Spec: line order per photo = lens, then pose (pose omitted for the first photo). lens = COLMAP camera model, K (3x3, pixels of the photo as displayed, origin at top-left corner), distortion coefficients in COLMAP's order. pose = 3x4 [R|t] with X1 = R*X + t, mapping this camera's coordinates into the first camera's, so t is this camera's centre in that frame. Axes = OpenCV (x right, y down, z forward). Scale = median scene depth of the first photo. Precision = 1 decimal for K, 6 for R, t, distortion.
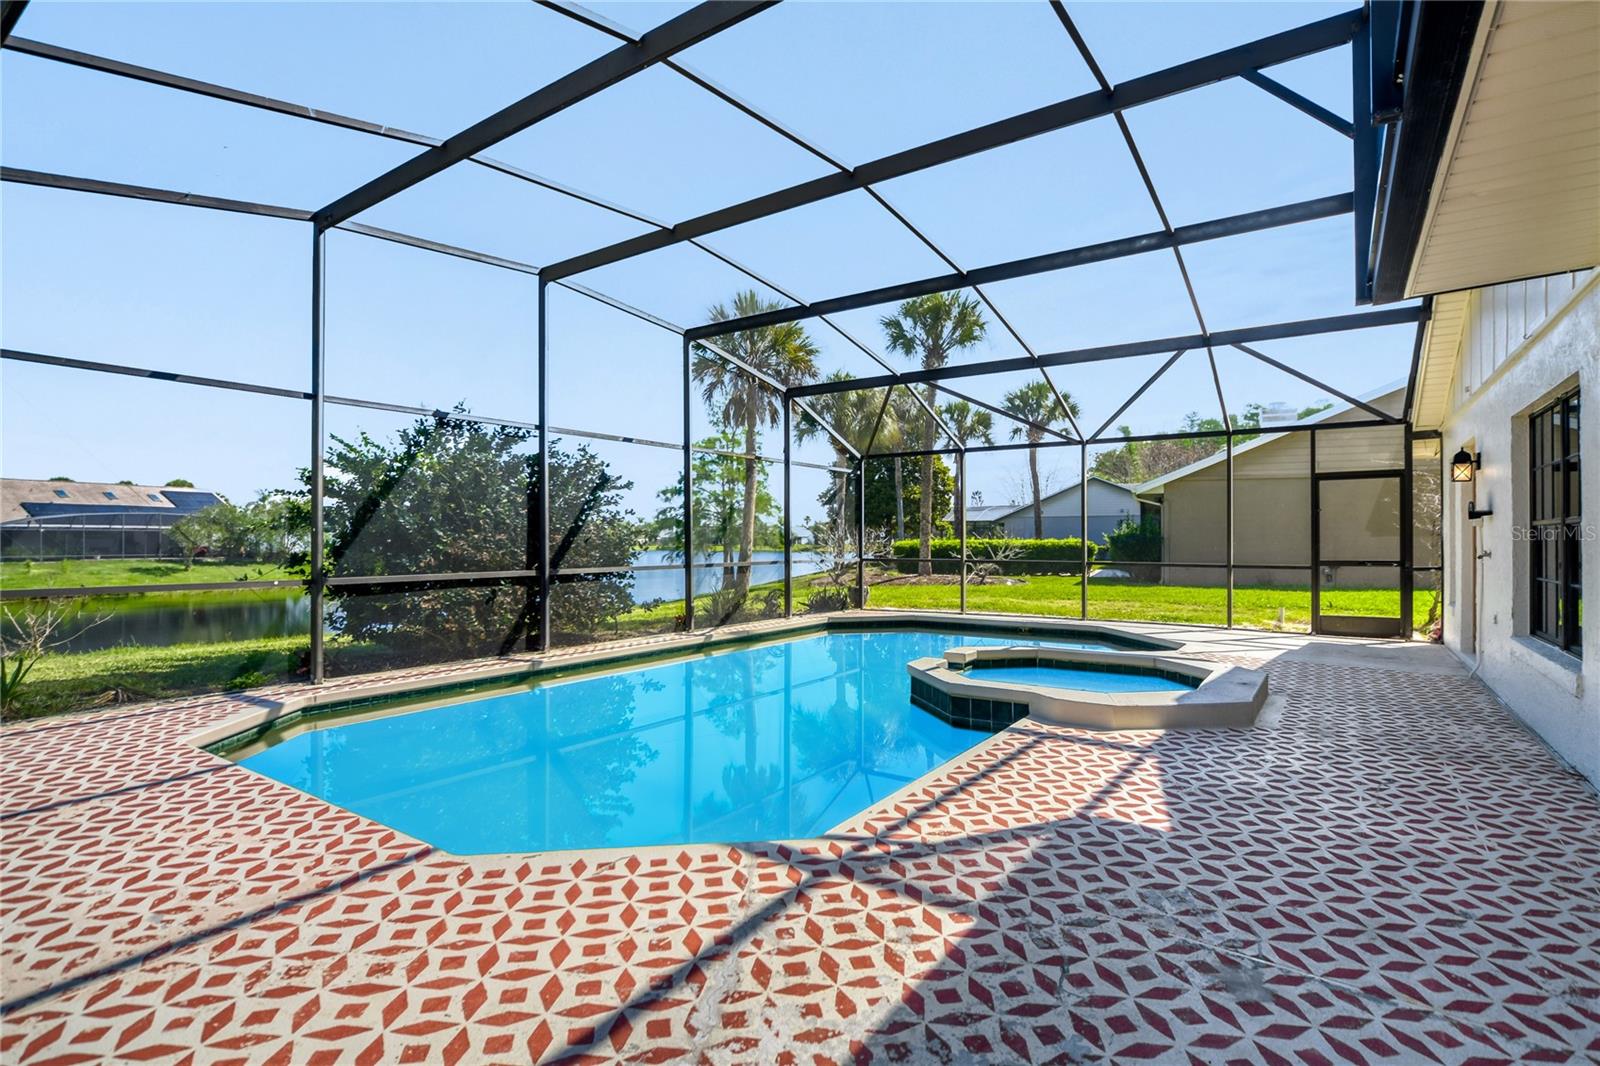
lens RADIAL K [[760.7, 0, 798.8], [0, 760.7, 533.1], [0, 0, 1]] dist [-0.002483, -0.000076]
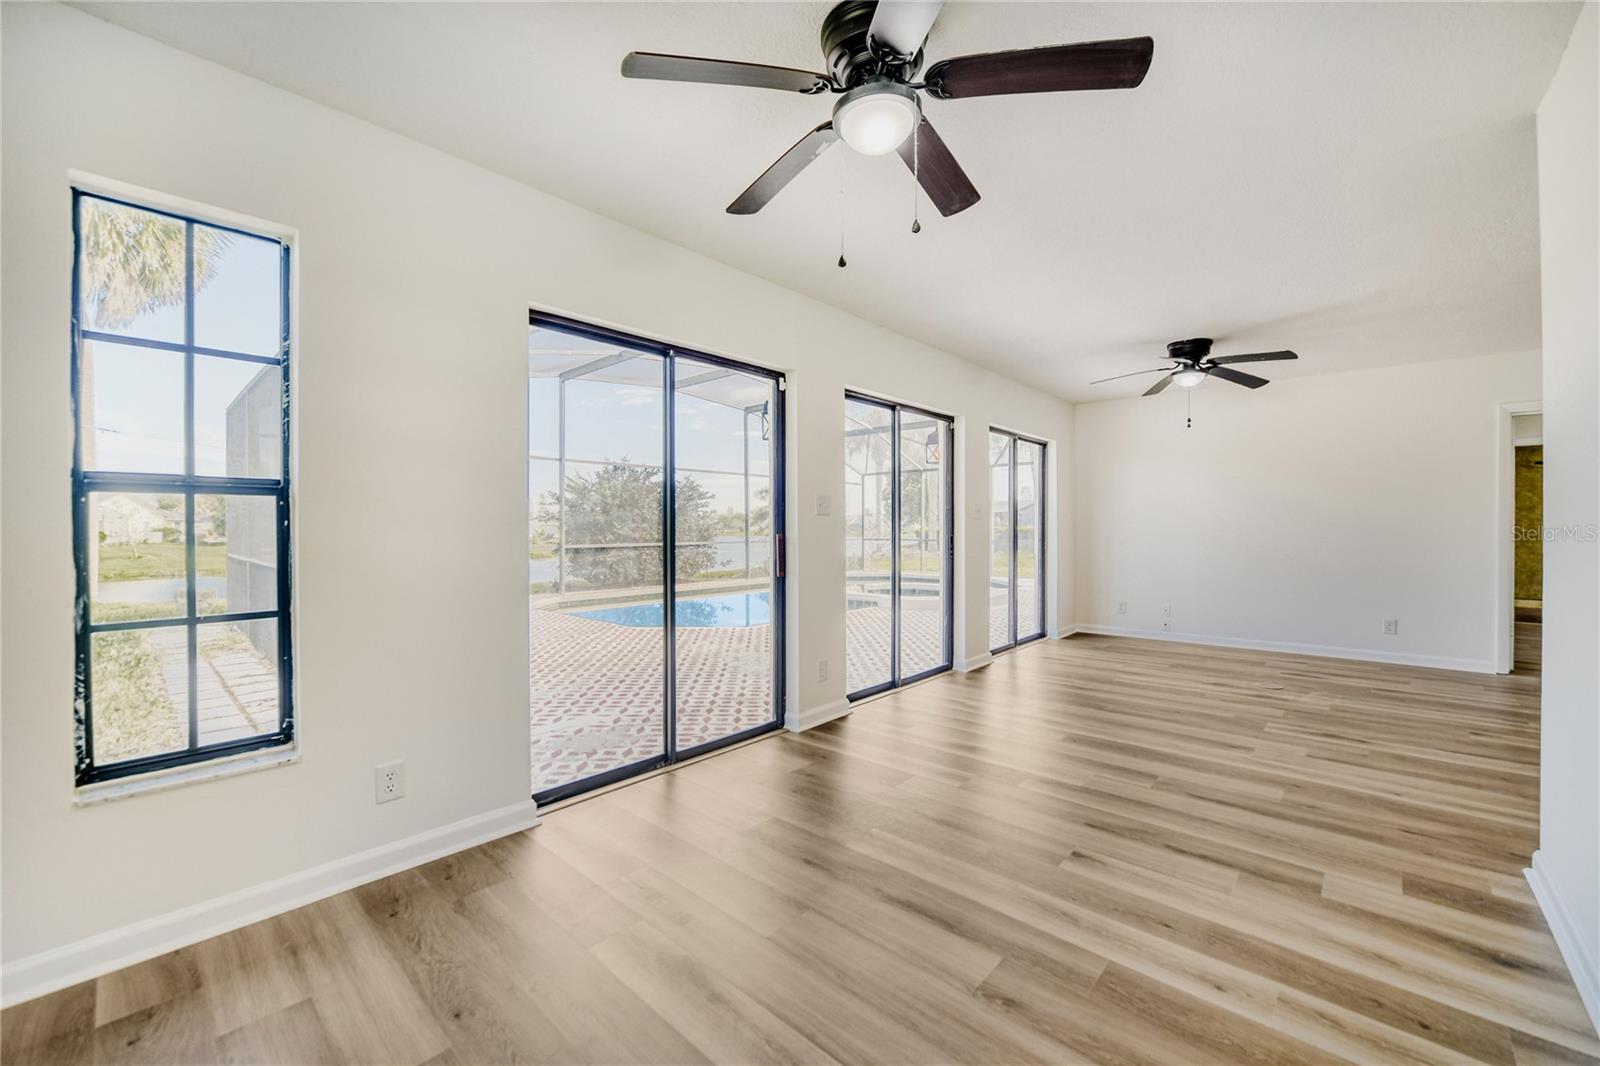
lens RADIAL K [[632.5, 0, 804.0], [0, 632.5, 531.9], [0, 0, 1]] dist [-0.015566, 0.001251]
pose [[0.991433, 0.000675, -0.130611, 0.214783], [0.001442, 0.999869, 0.016119, -0.003715], [0.130605, -0.016170, 0.991303, -0.529036]]
